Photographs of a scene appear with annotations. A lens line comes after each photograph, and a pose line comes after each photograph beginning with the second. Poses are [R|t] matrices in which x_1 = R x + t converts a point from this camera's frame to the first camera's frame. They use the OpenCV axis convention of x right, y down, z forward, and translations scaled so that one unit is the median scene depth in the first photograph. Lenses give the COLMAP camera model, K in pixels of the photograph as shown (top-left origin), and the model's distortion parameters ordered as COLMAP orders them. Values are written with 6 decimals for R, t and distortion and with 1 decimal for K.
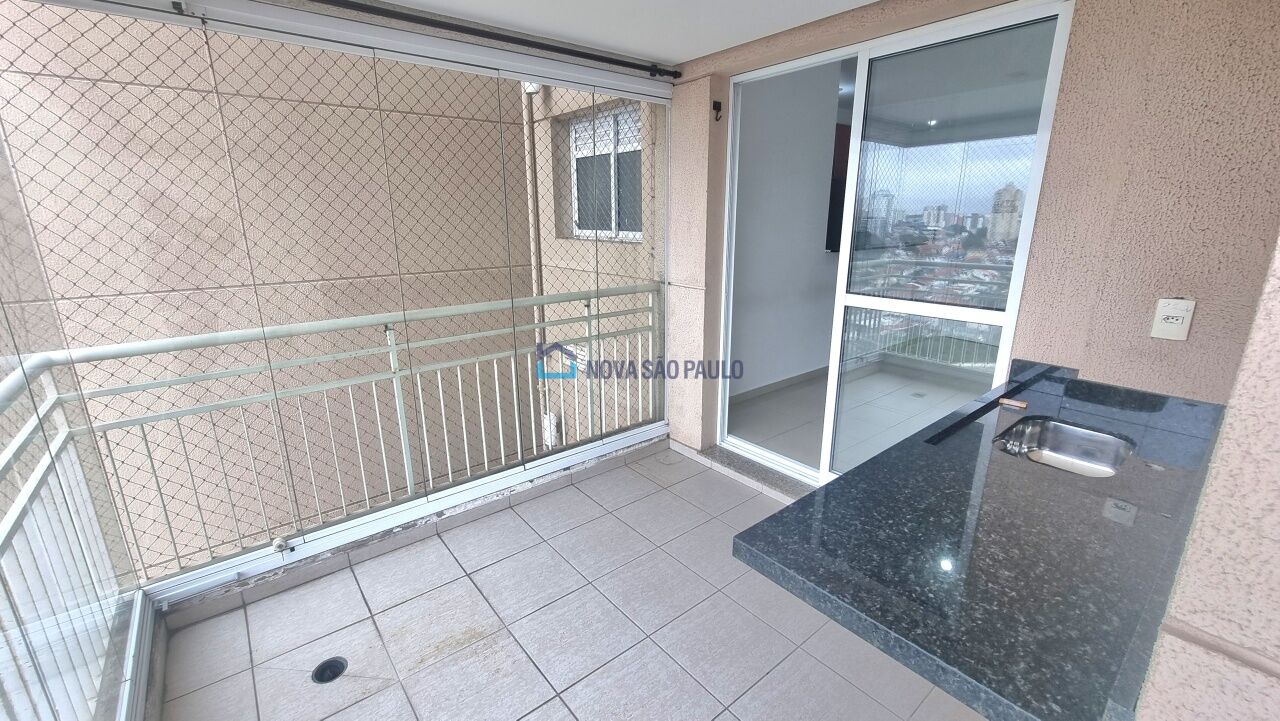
lens RADIAL K [[528.1, 0, 633.6], [0, 528.1, 364.3], [0, 0, 1]] dist [-0.002354, -0.000278]
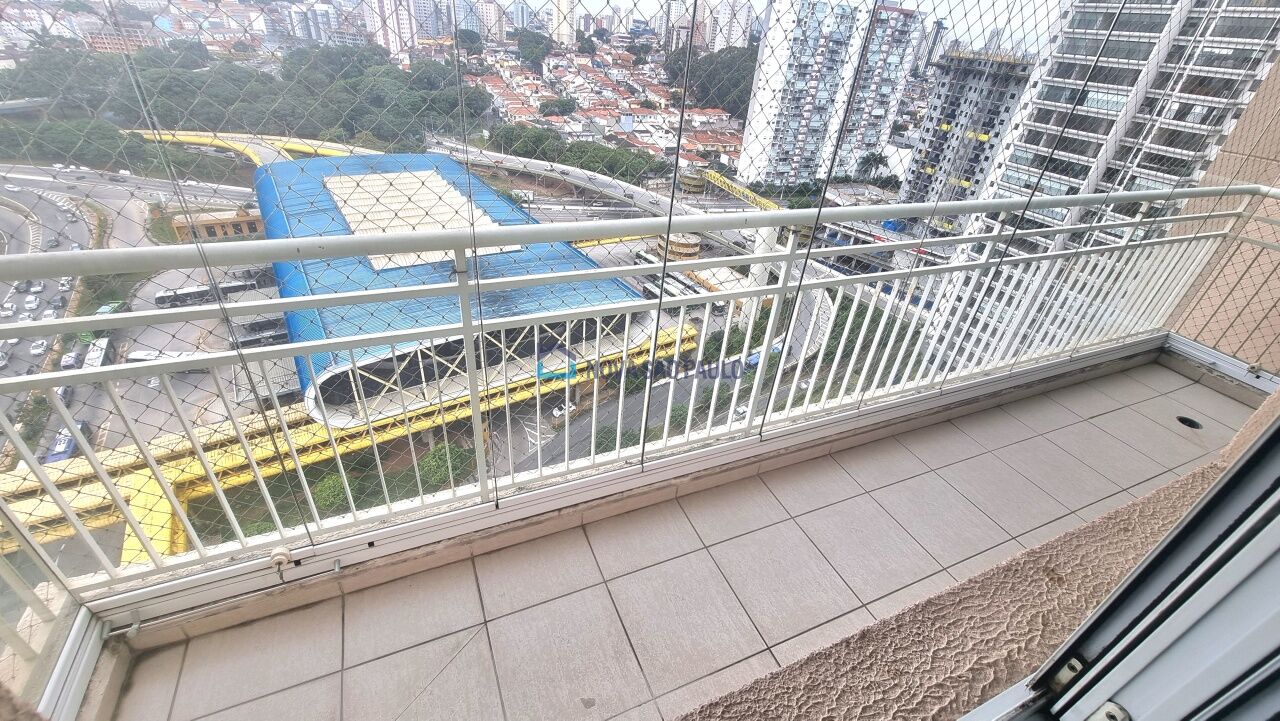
lens RADIAL K [[516.5, 0, 674.8], [0, 516.5, 357.6], [0, 0, 1]] dist [-0.005588, 0.000083]
pose [[-0.246440, 0.512217, -0.822740, 0.837731], [-0.346696, 0.746152, 0.568383, 0.090679], [0.905024, 0.425313, -0.006299, -0.394795]]
